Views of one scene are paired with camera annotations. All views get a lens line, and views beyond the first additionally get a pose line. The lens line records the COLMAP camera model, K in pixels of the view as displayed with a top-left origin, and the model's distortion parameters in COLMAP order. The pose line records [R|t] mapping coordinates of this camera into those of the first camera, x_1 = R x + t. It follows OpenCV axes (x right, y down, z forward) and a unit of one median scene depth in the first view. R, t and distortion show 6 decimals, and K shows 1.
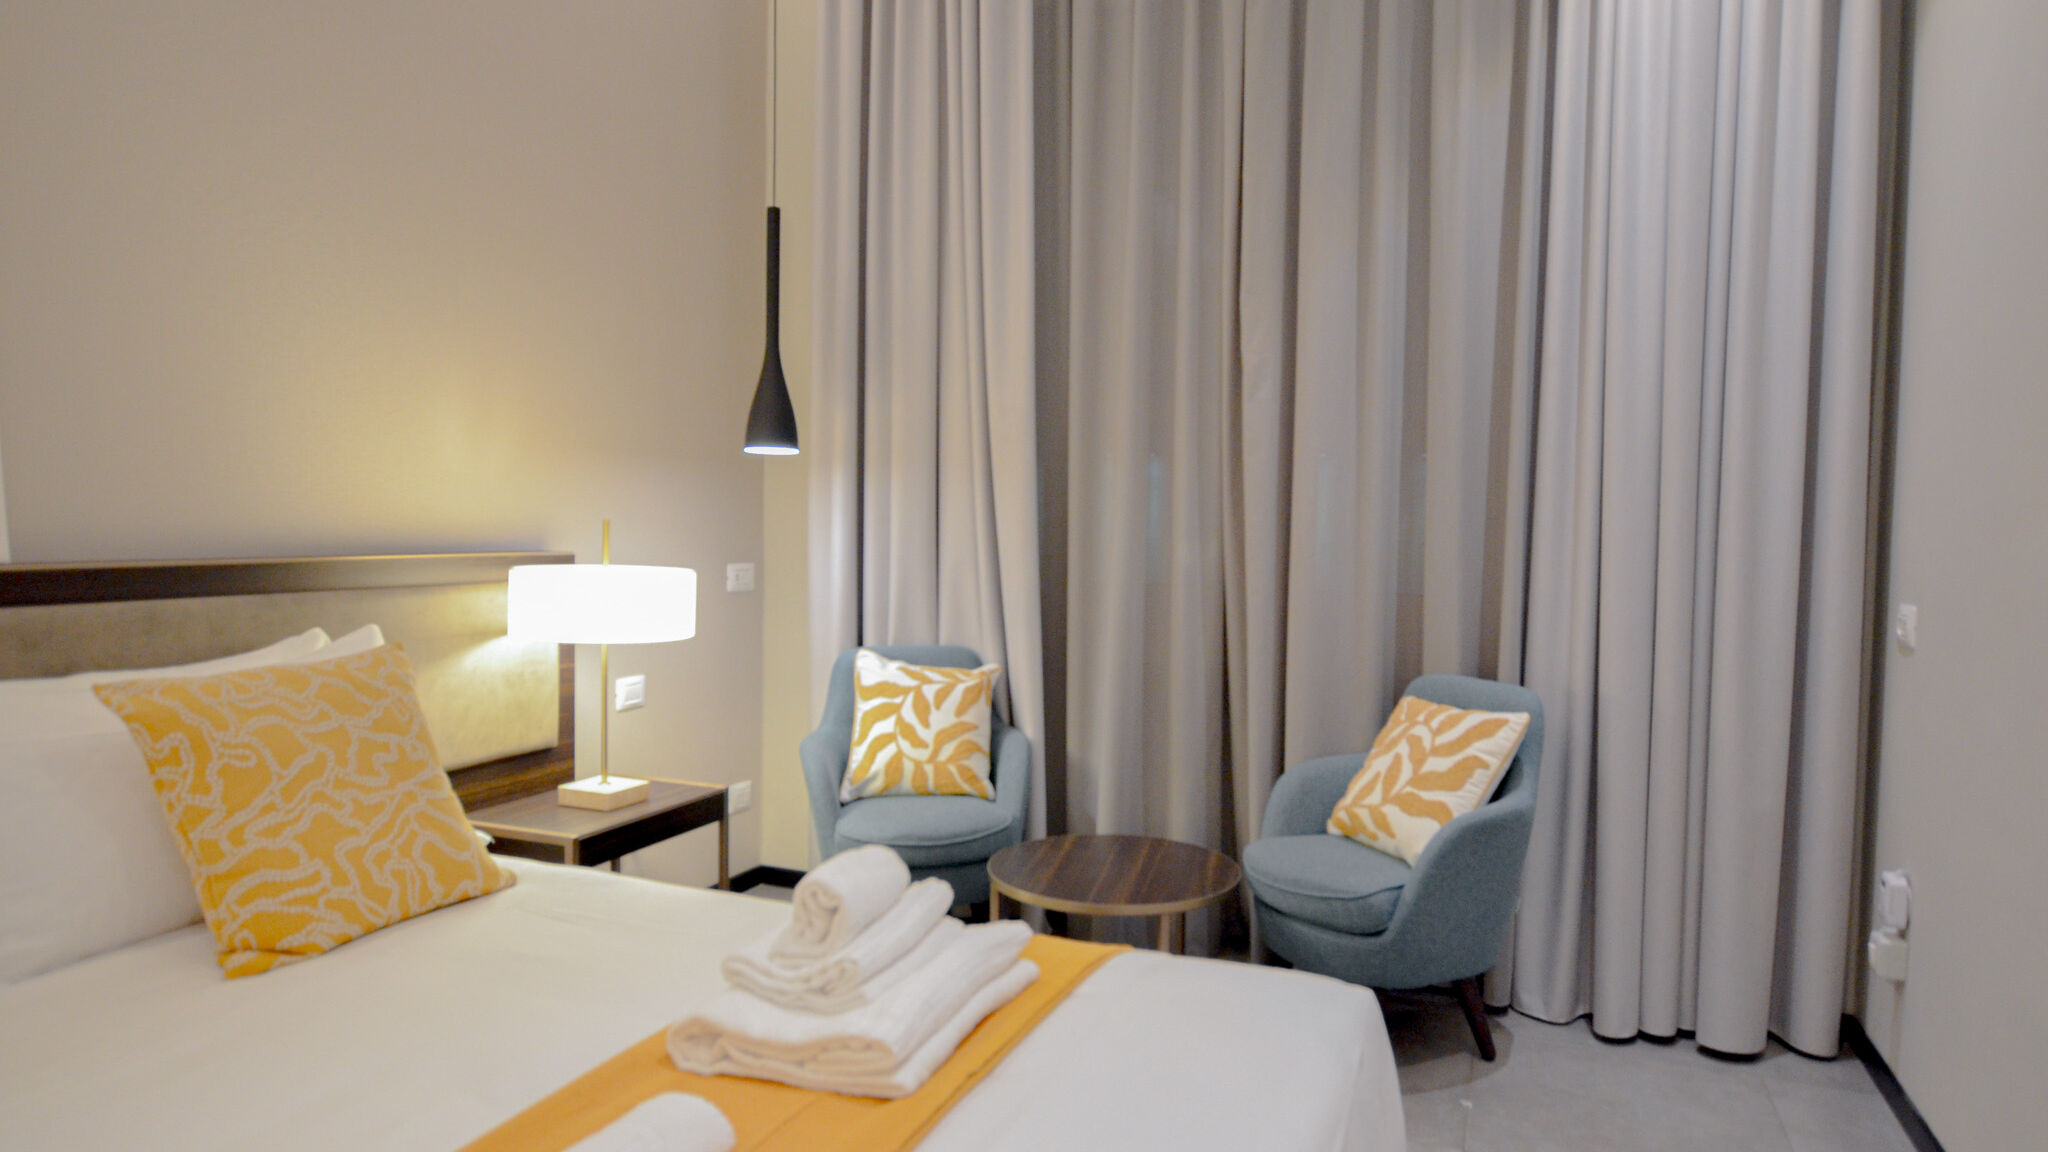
lens RADIAL K [[1226.8, 0, 1028.2], [0, 1226.8, 576.4], [0, 0, 1]] dist [-0.018221, 0.005939]
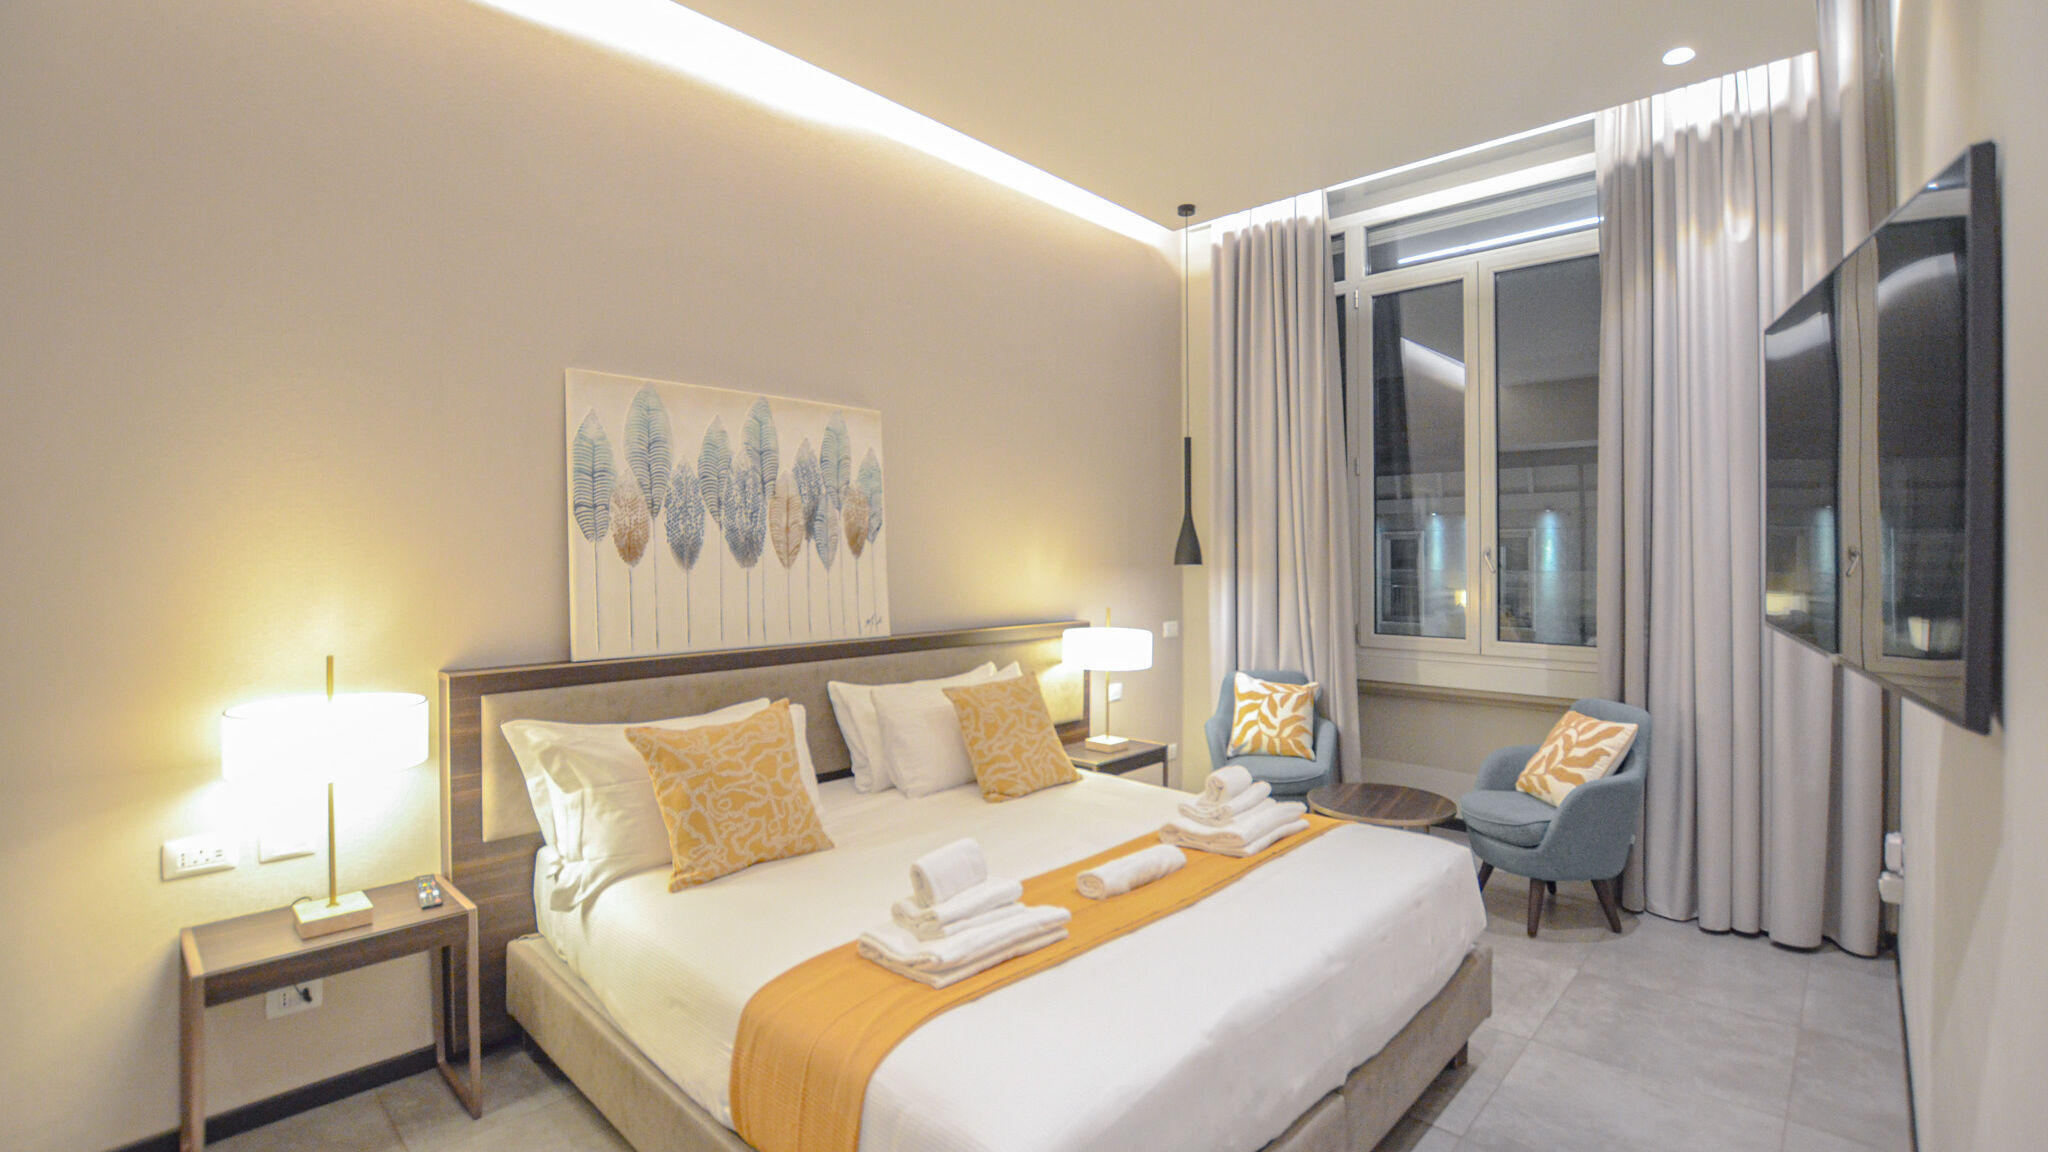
lens RADIAL K [[901.0, 0, 1027.9], [0, 901.0, 560.3], [0, 0, 1]] dist [-0.031097, 0.002062]
pose [[0.931456, -0.016972, -0.363457, 0.074650], [0.000988, 0.999026, -0.044119, -0.059148], [0.363852, 0.040736, 0.930566, -0.440719]]
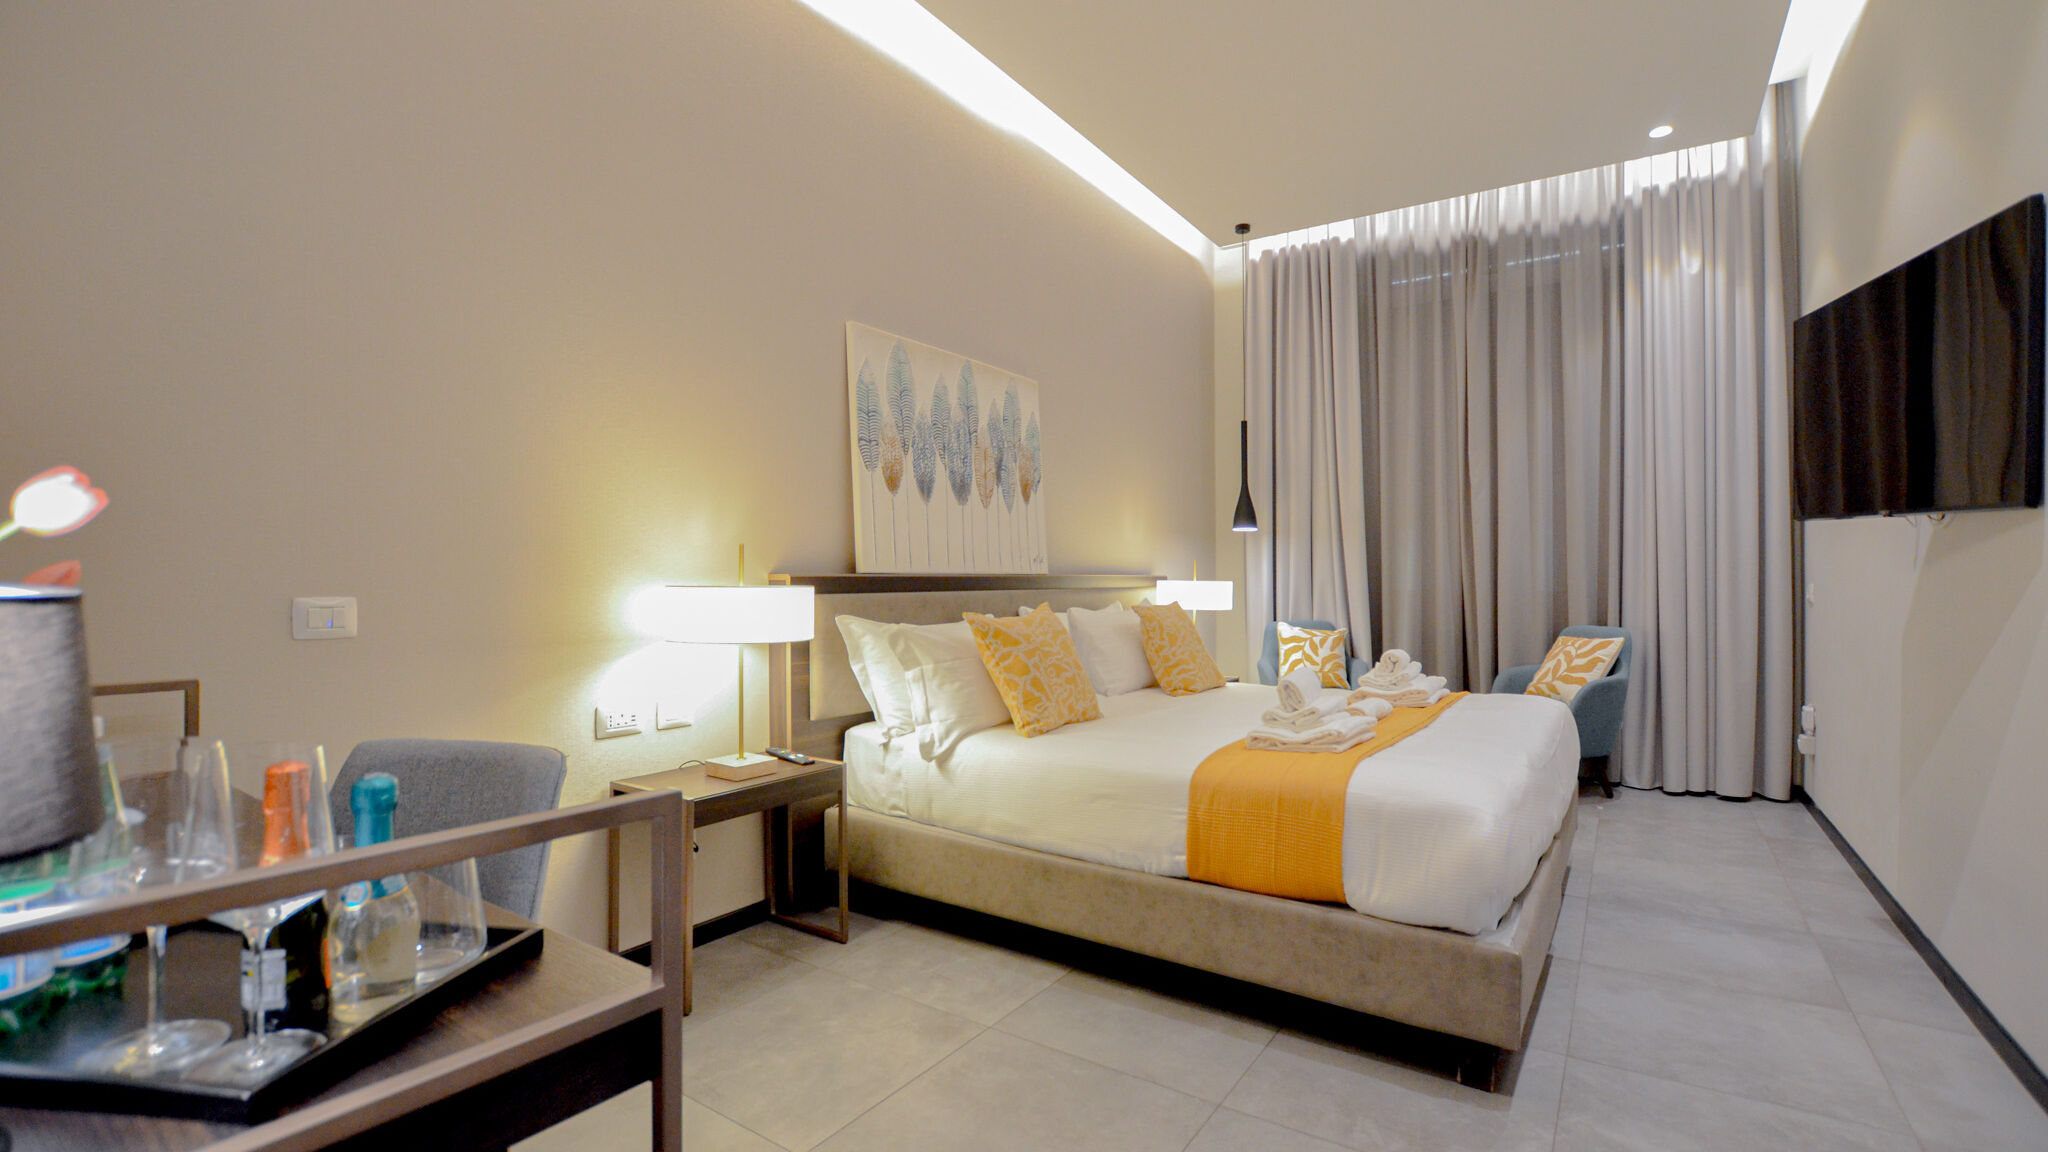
lens RADIAL K [[901.0, 0, 1033.1], [0, 901.0, 580.9], [0, 0, 1]] dist [-0.031097, 0.002062]
pose [[0.978791, -0.019098, -0.203968, -0.298662], [0.009944, 0.998901, -0.045813, 0.071616], [0.204619, 0.042813, 0.977905, -0.775156]]
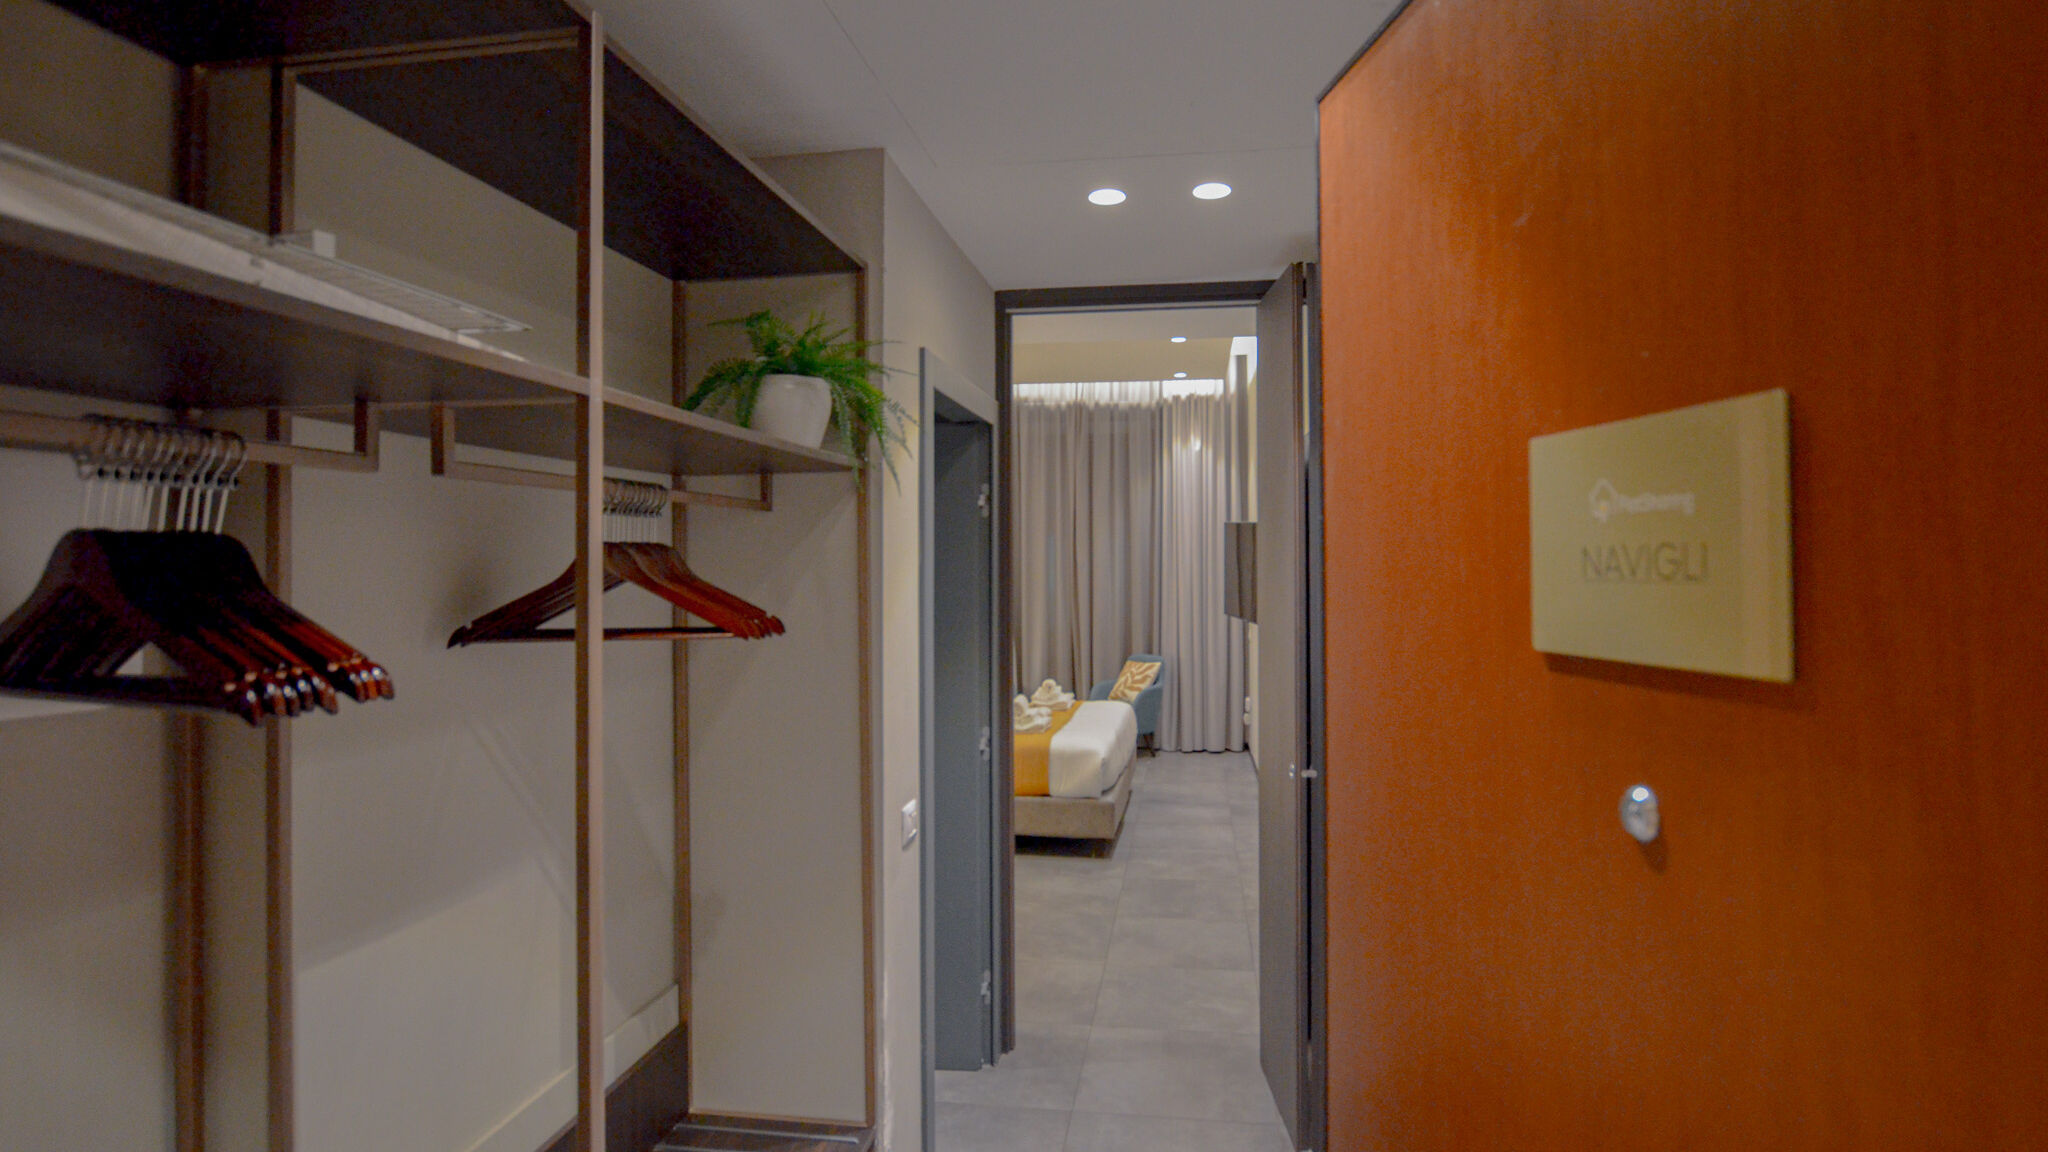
lens RADIAL K [[1075.4, 0, 1056.2], [0, 1075.4, 549.1], [0, 0, 1]] dist [-0.003304, -0.000107]
pose [[0.966156, -0.013625, 0.257600, -0.734511], [0.028032, 0.998236, -0.052337, -0.070218], [-0.256432, 0.057787, 0.964833, -2.090287]]
